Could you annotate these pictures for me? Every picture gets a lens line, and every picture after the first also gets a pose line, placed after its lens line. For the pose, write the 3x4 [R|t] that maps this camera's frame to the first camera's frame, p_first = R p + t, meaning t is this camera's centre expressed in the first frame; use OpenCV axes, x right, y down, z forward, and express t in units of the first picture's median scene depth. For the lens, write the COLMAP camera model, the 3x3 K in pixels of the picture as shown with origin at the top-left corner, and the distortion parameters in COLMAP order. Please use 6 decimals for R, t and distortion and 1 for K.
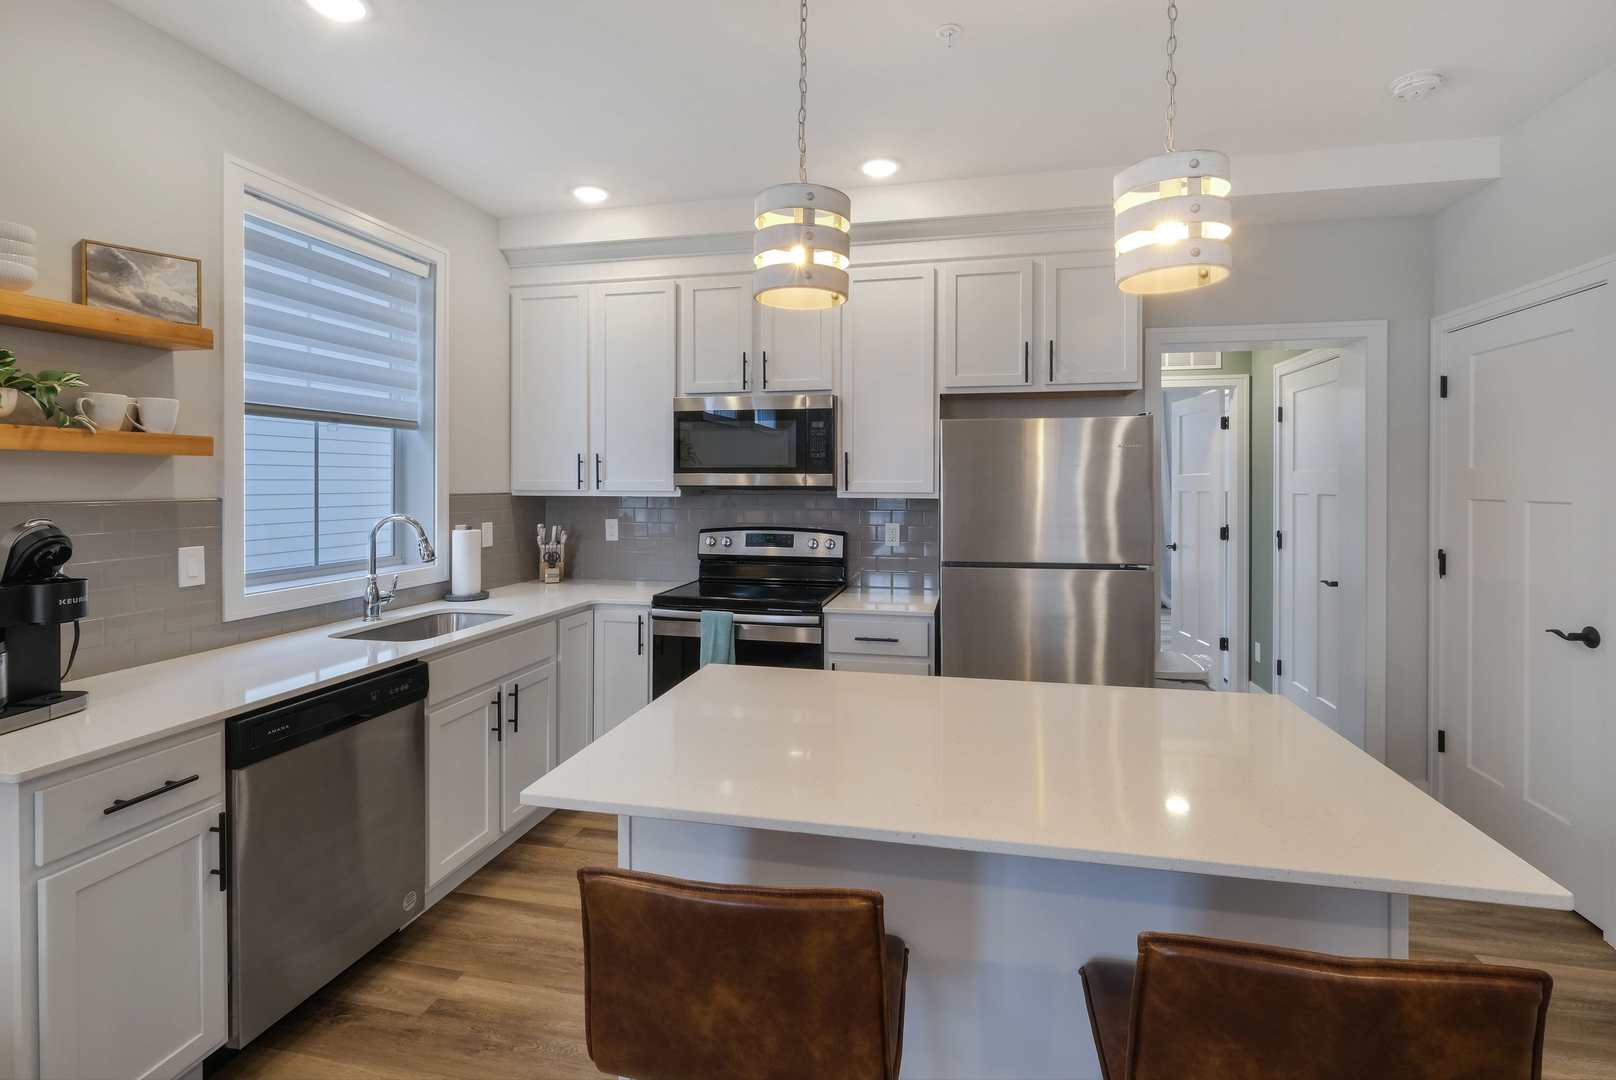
lens RADIAL K [[734.9, 0, 813.5], [0, 734.9, 485.9], [0, 0, 1]] dist [-0.000672, -0.000157]
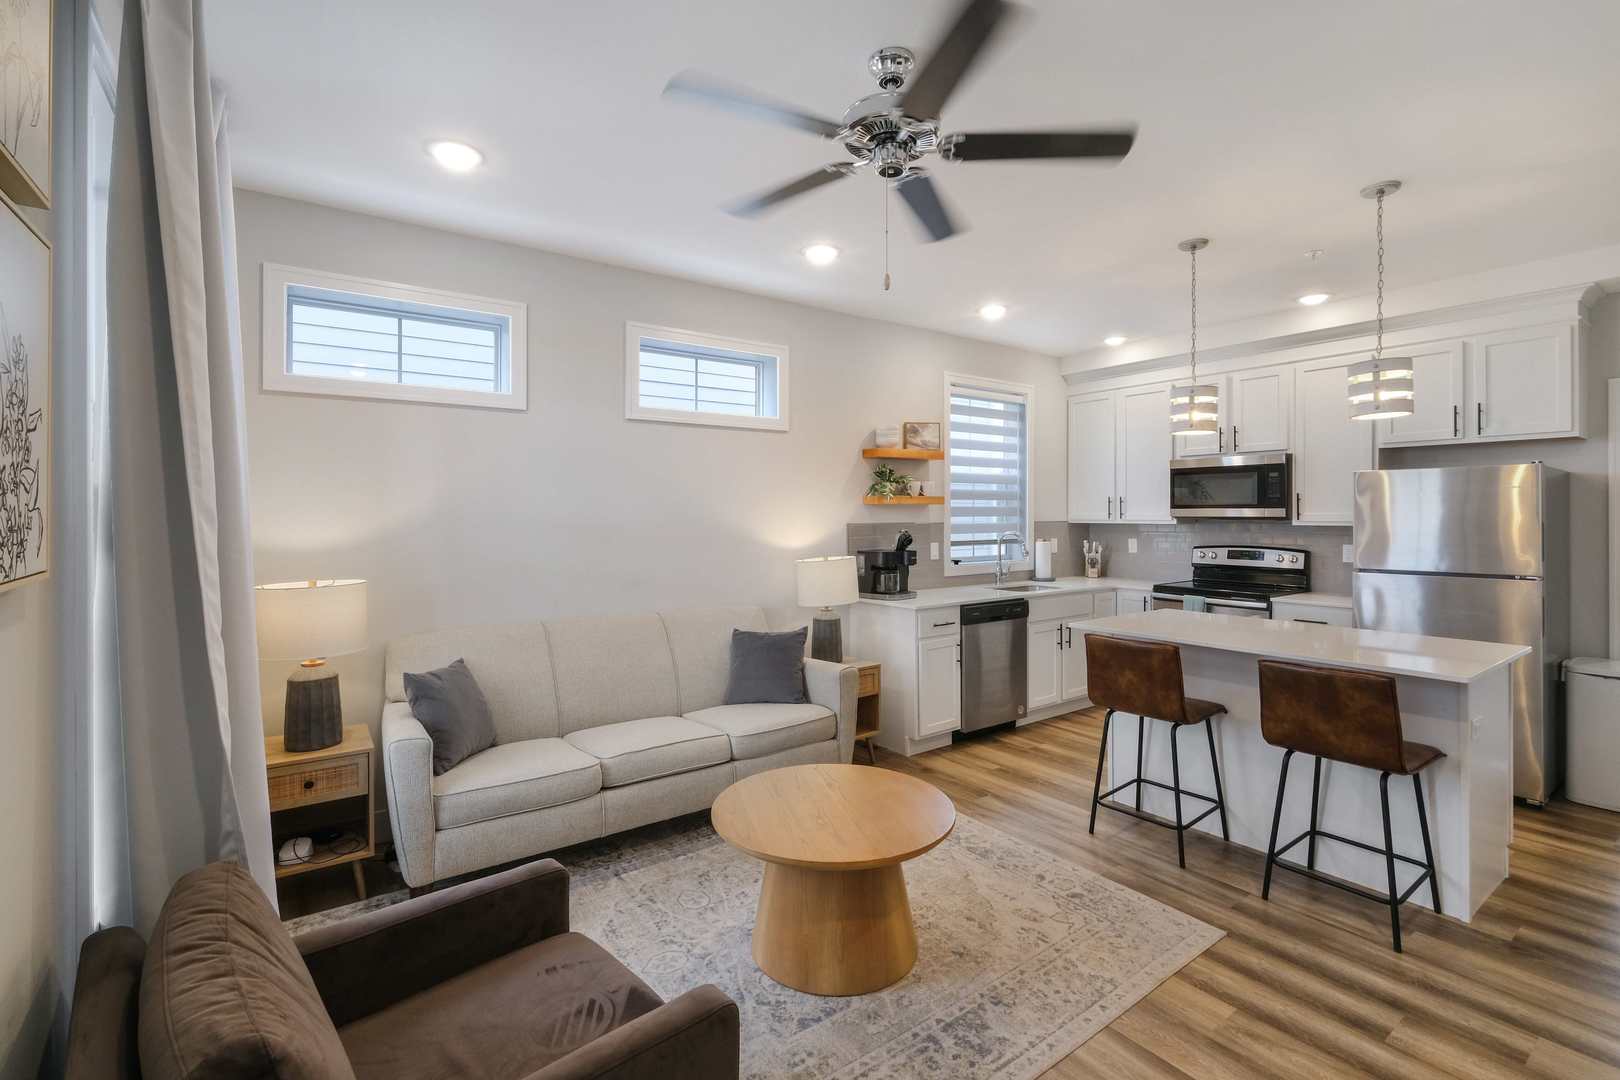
lens RADIAL K [[735.2, 0, 816.3], [0, 735.2, 514.7], [0, 0, 1]] dist [-0.001314, -0.000332]
pose [[0.748142, -0.002900, -0.663532, 0.300102], [0.000647, 0.999993, -0.003641, 0.000619], [0.663538, 0.002295, 0.748139, -0.701601]]
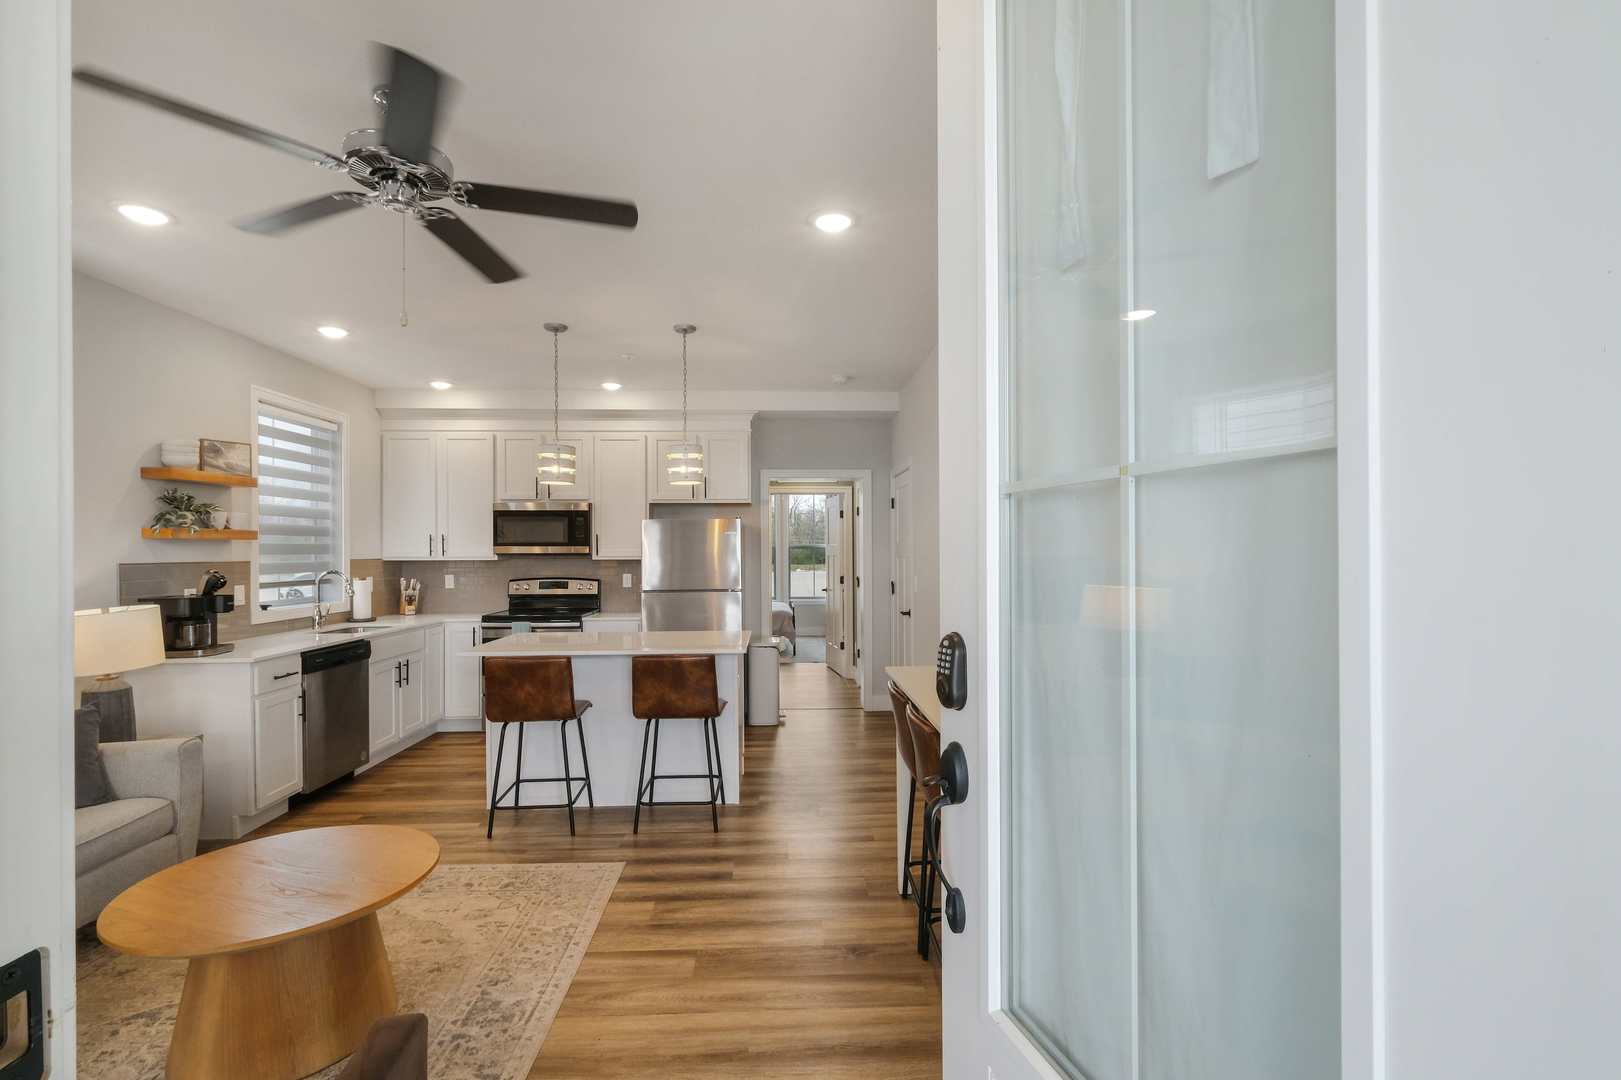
lens RADIAL K [[727.4, 0, 812.6], [0, 727.4, 551.2], [0, 0, 1]] dist [-0.000207, -0.000144]
pose [[0.966451, -0.006557, 0.256769, 0.101259], [0.007672, 0.999965, -0.003342, 0.006096], [-0.256738, 0.005200, 0.966467, -0.896589]]
